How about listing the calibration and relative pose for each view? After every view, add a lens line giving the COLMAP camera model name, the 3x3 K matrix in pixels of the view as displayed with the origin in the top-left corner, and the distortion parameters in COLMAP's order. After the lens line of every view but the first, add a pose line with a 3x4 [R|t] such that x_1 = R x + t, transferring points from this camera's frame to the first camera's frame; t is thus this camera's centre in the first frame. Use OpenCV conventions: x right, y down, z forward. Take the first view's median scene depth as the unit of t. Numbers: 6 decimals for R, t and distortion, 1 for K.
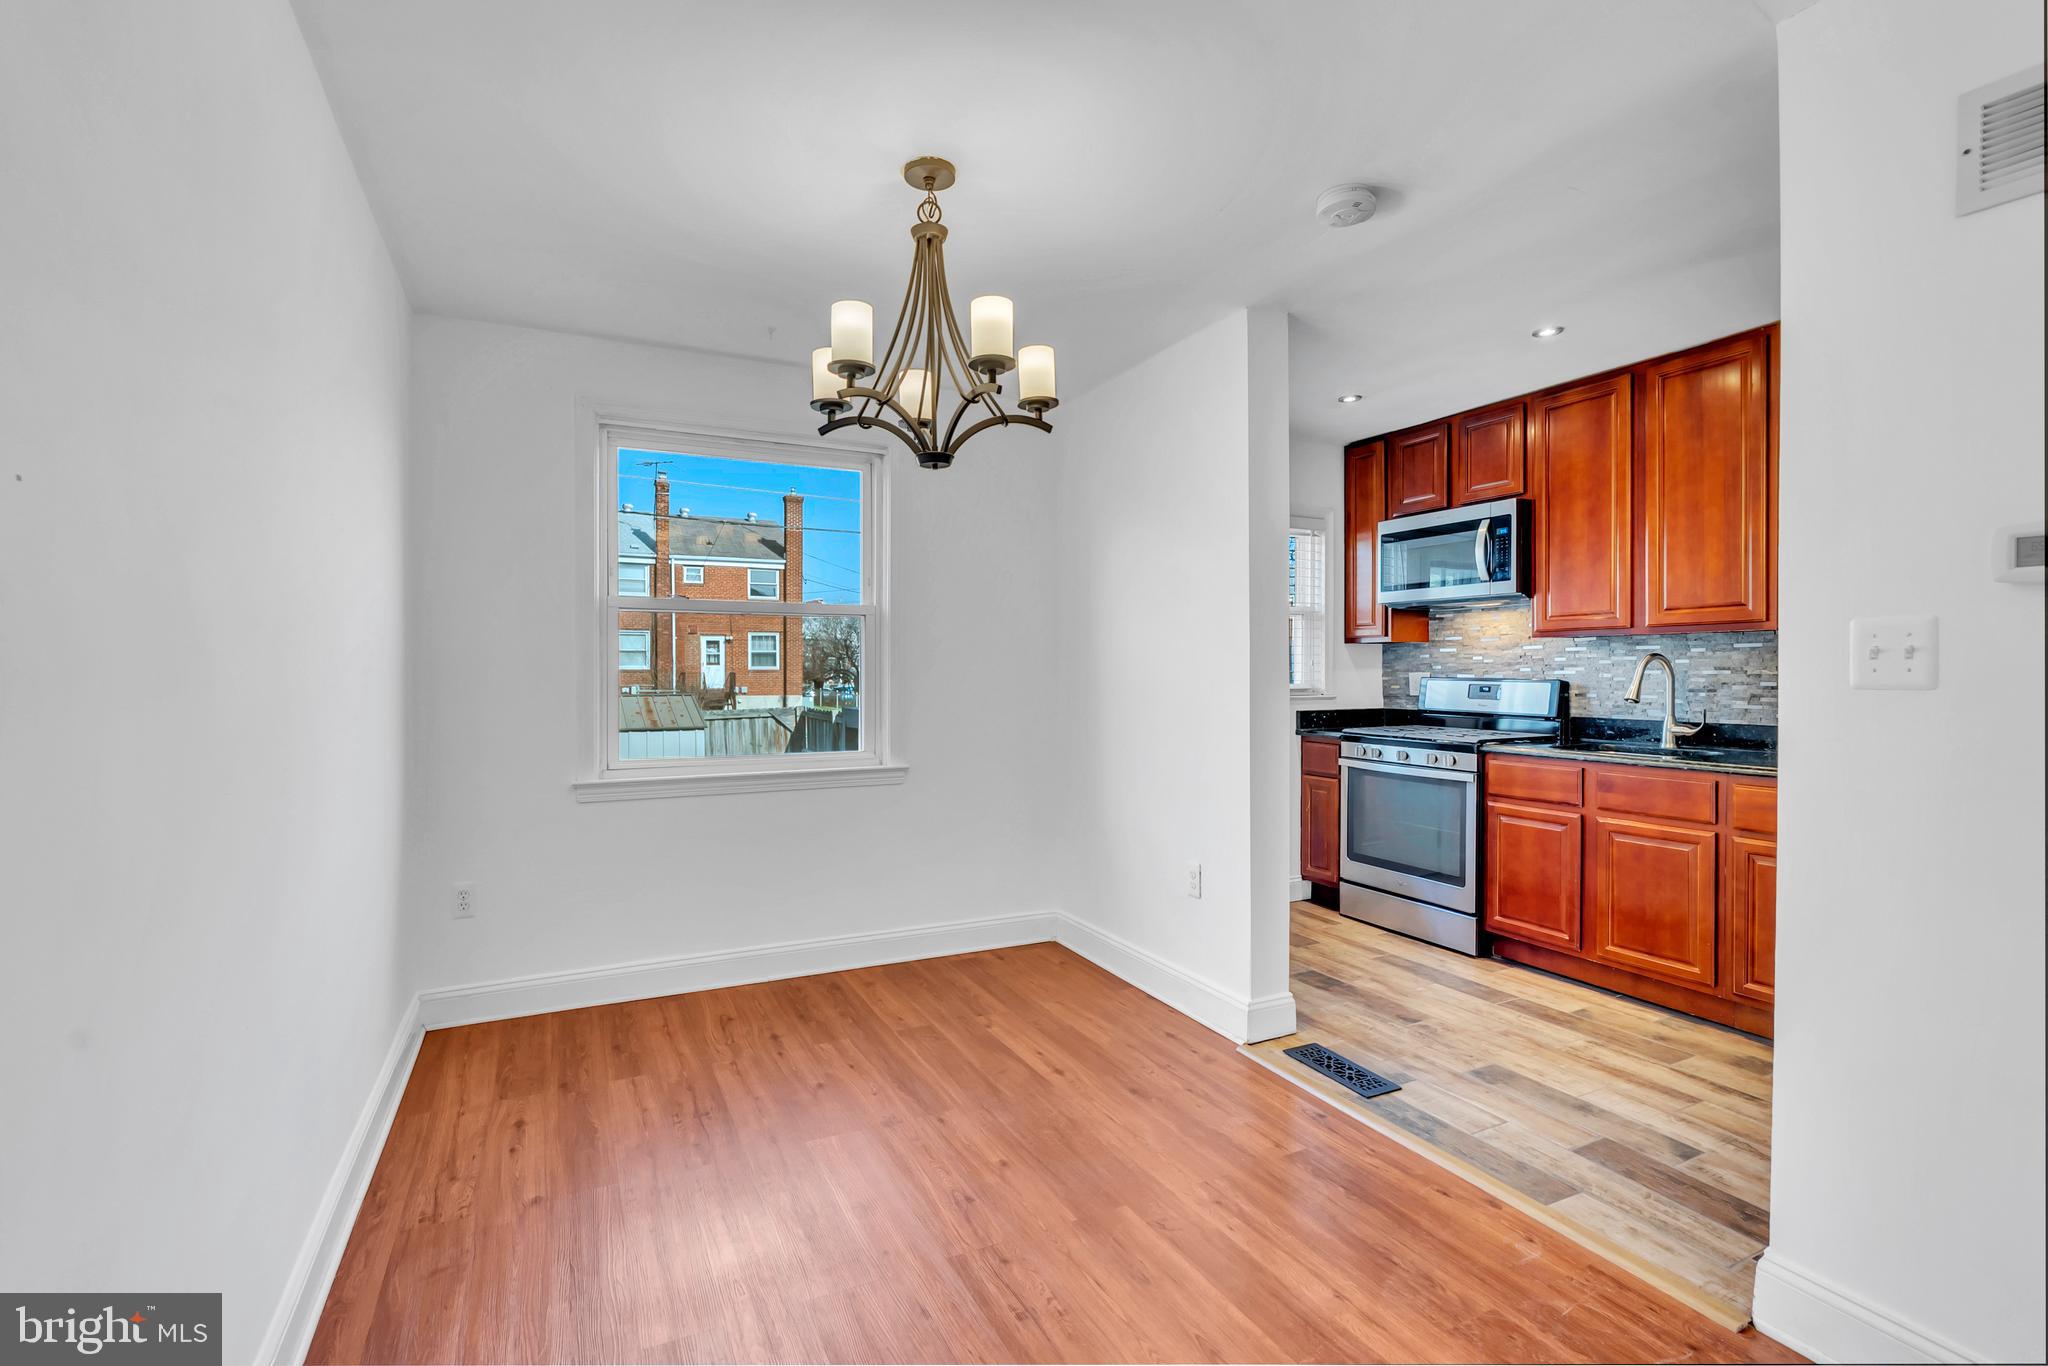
lens RADIAL K [[928.3, 0, 1021.7], [0, 928.3, 680.6], [0, 0, 1]] dist [-0.003363, 0.000525]
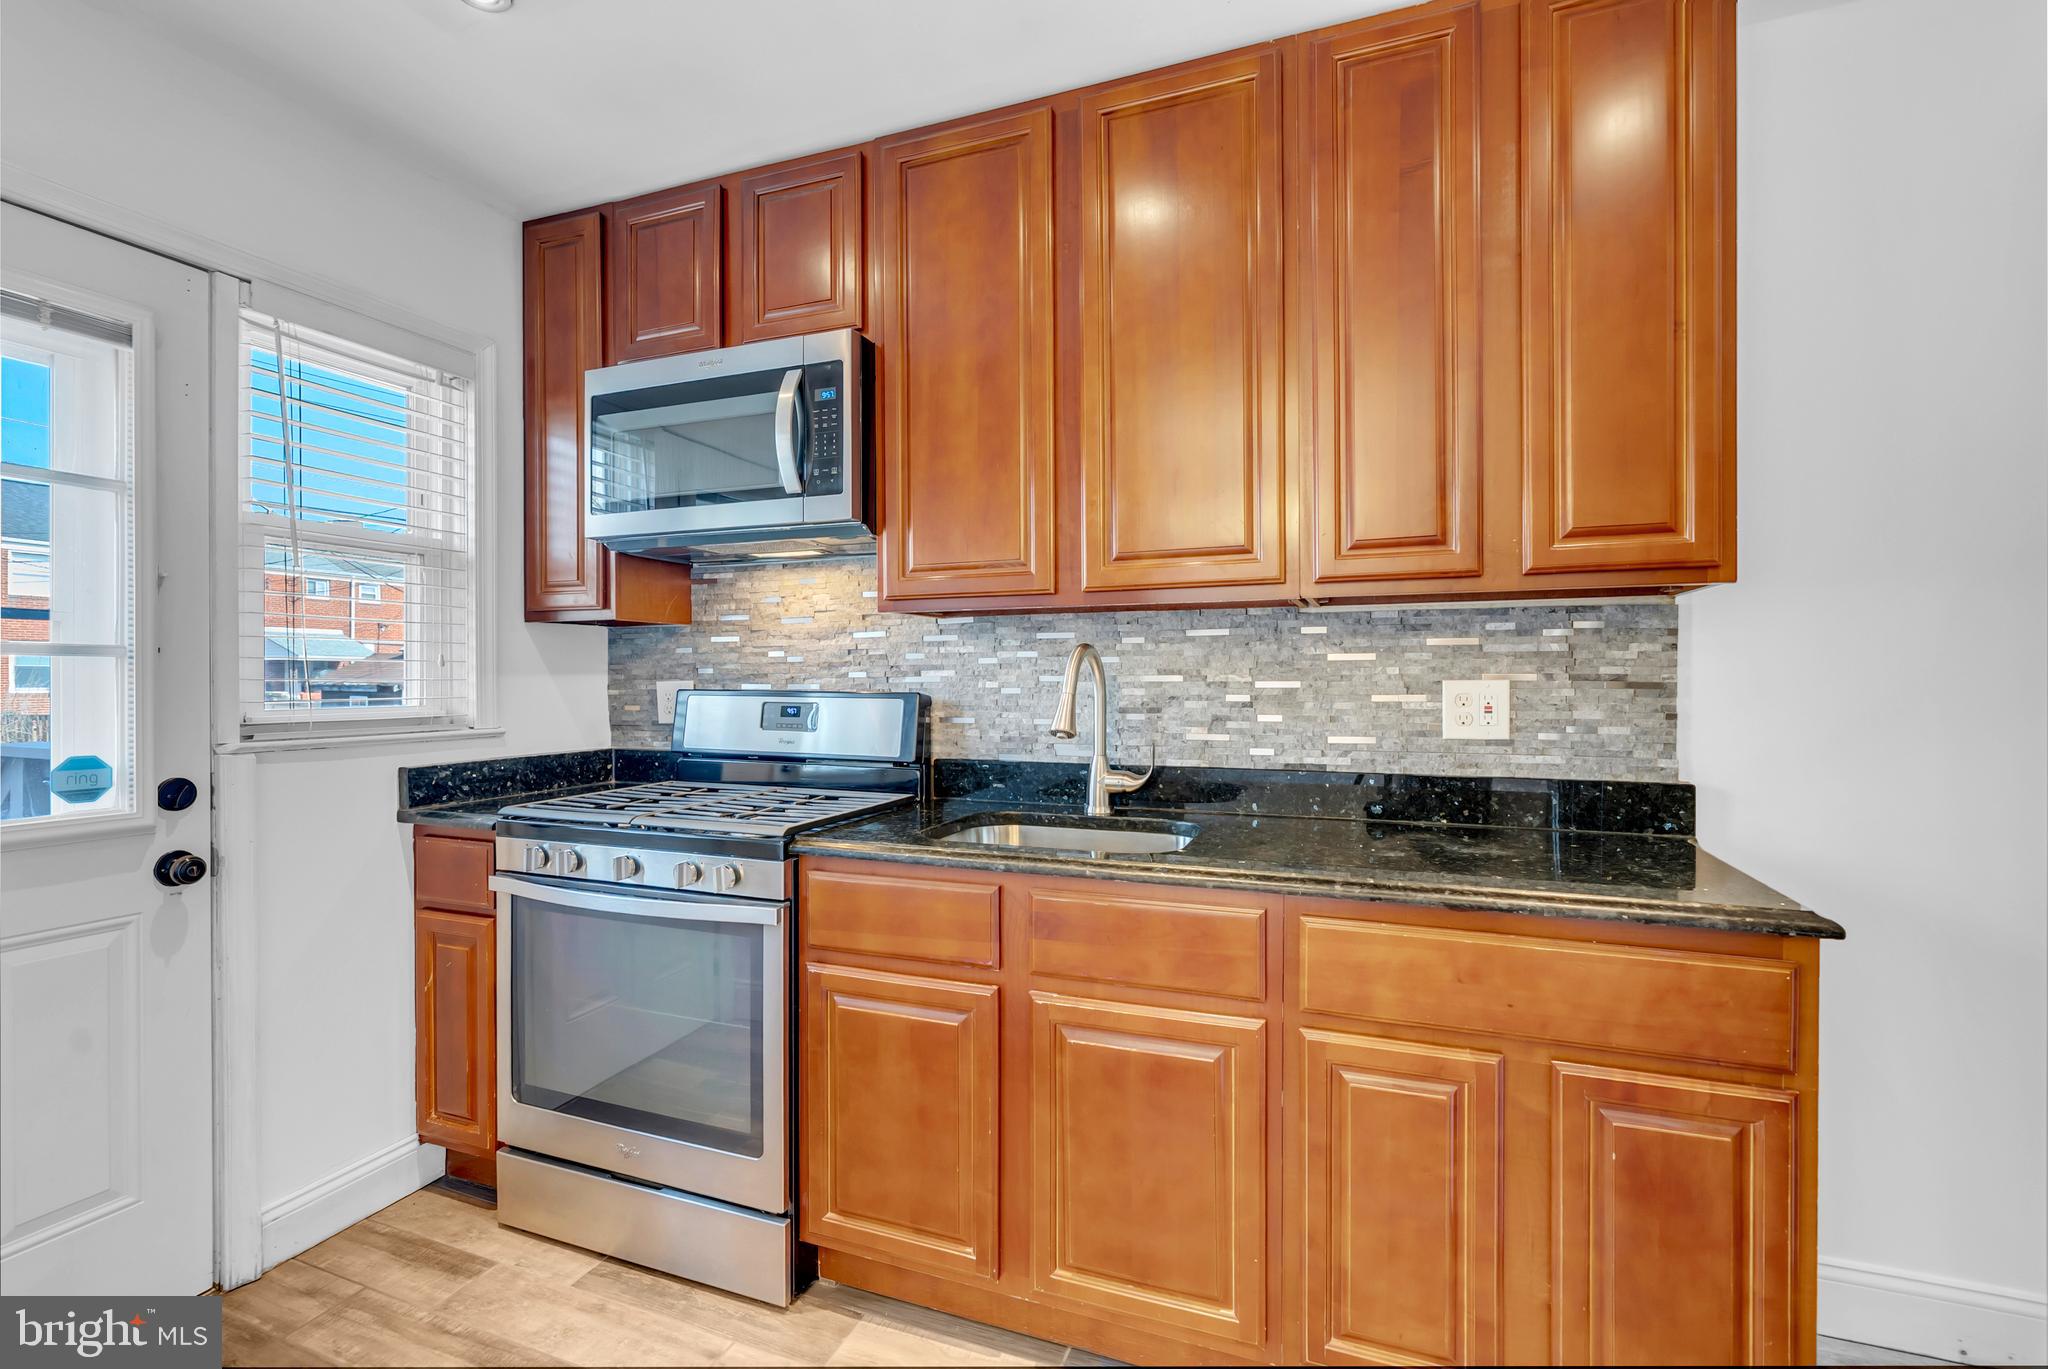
lens RADIAL K [[928.3, 0, 1021.7], [0, 928.3, 682.1], [0, 0, 1]] dist [-0.003363, 0.000525]
pose [[0.744276, -0.003723, 0.667862, 0.281557], [0.009160, 0.999947, -0.004633, -0.004621], [-0.667810, 0.009566, 0.744271, 0.598336]]
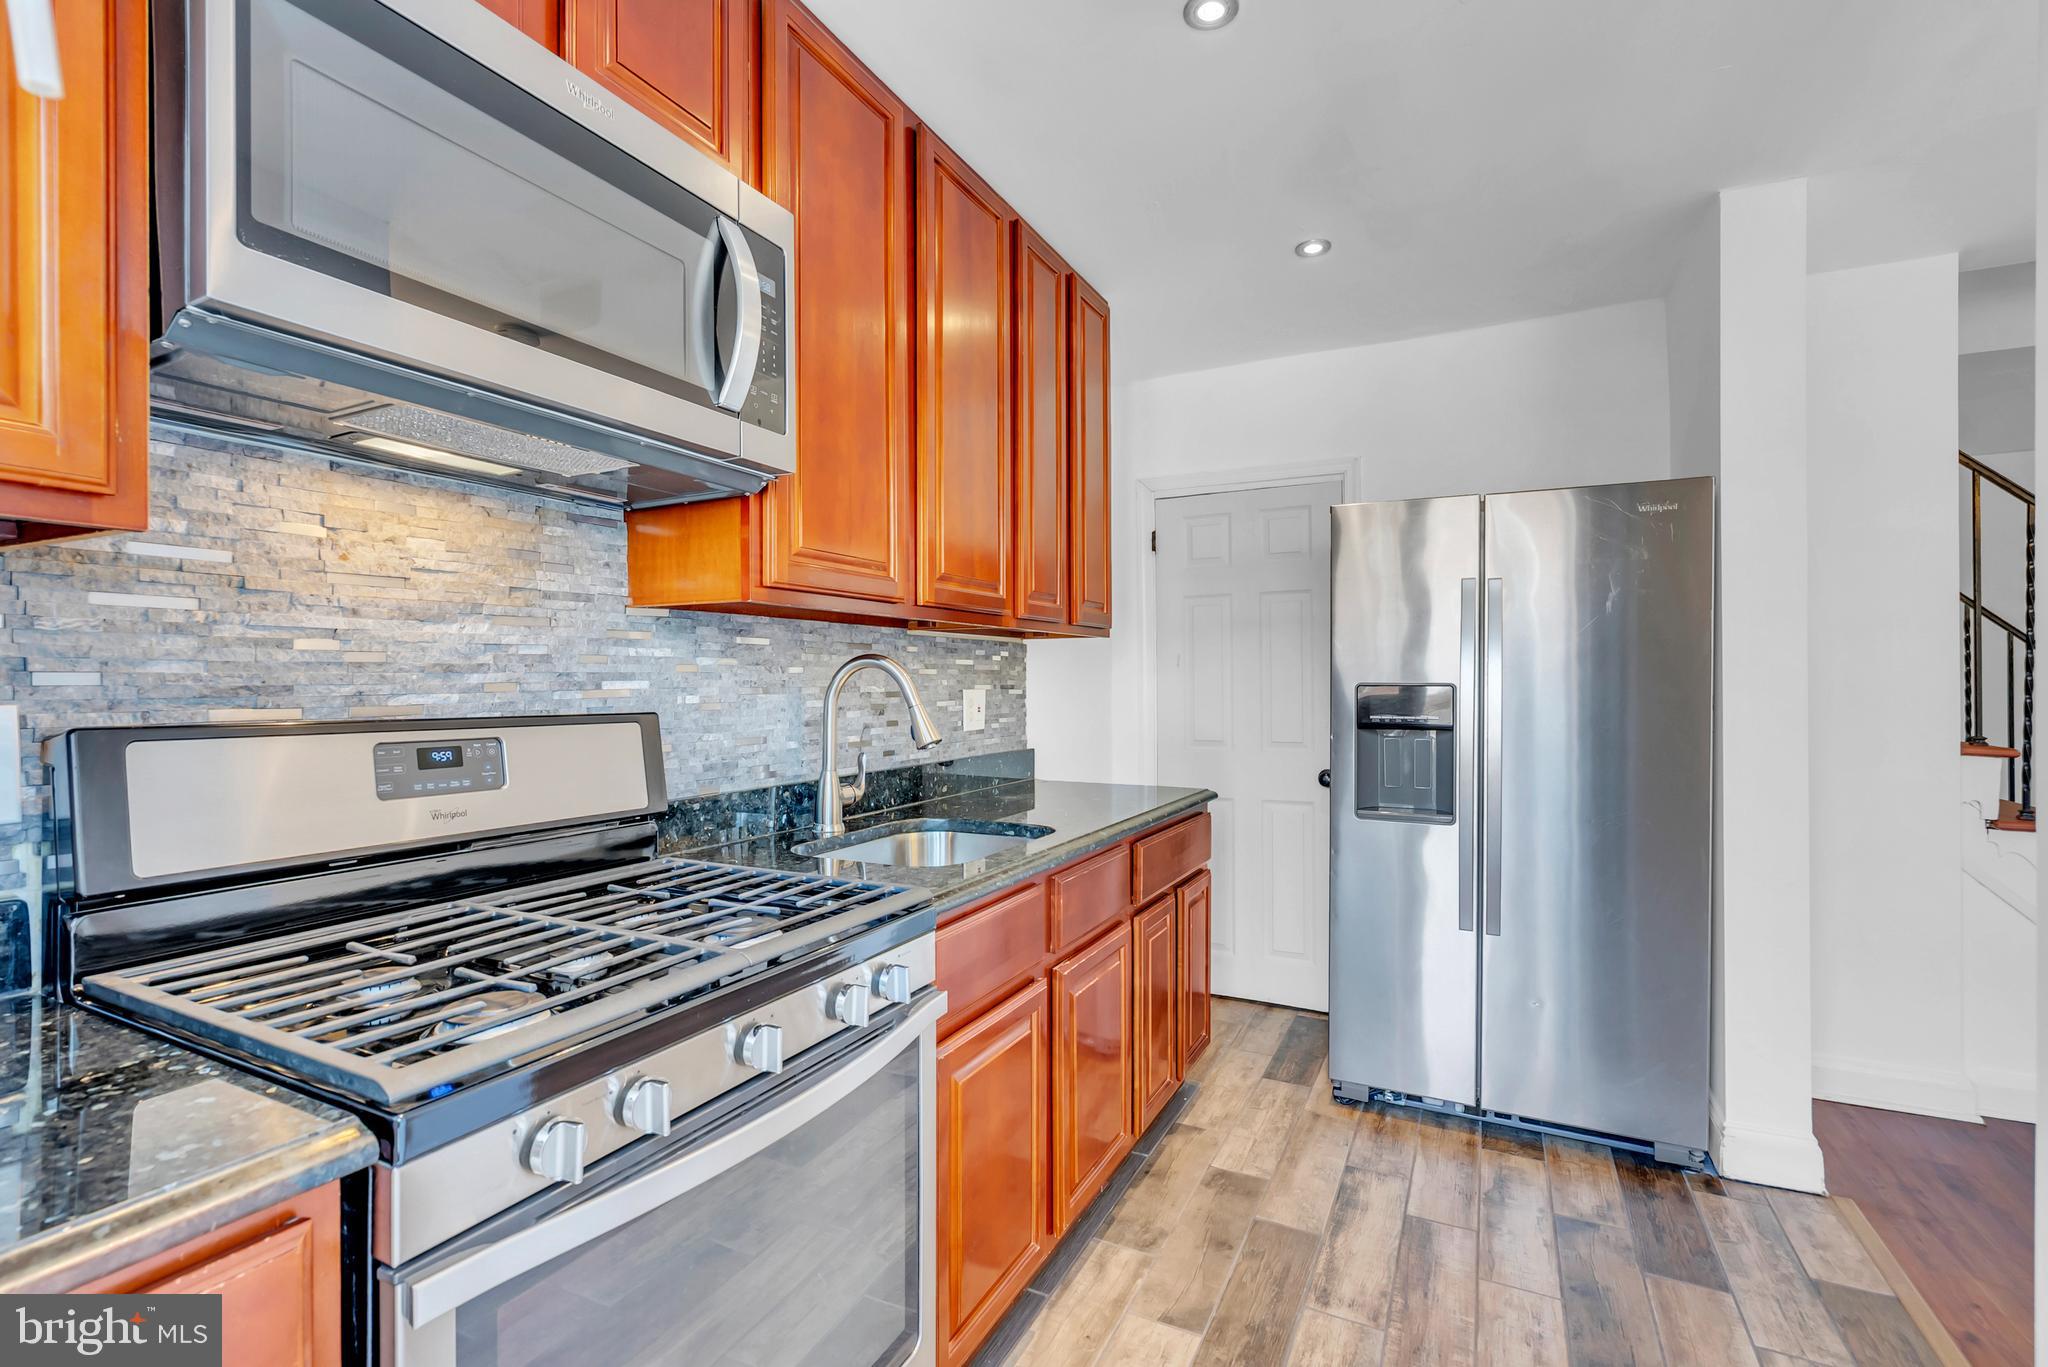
lens RADIAL K [[928.3, 0, 1021.7], [0, 928.3, 681.1], [0, 0, 1]] dist [-0.003363, 0.000525]
pose [[-0.594609, 0.007167, 0.803983, 0.195367], [0.016776, 0.999853, 0.003494, -0.013954], [-0.803840, 0.015565, -0.594641, 1.205098]]
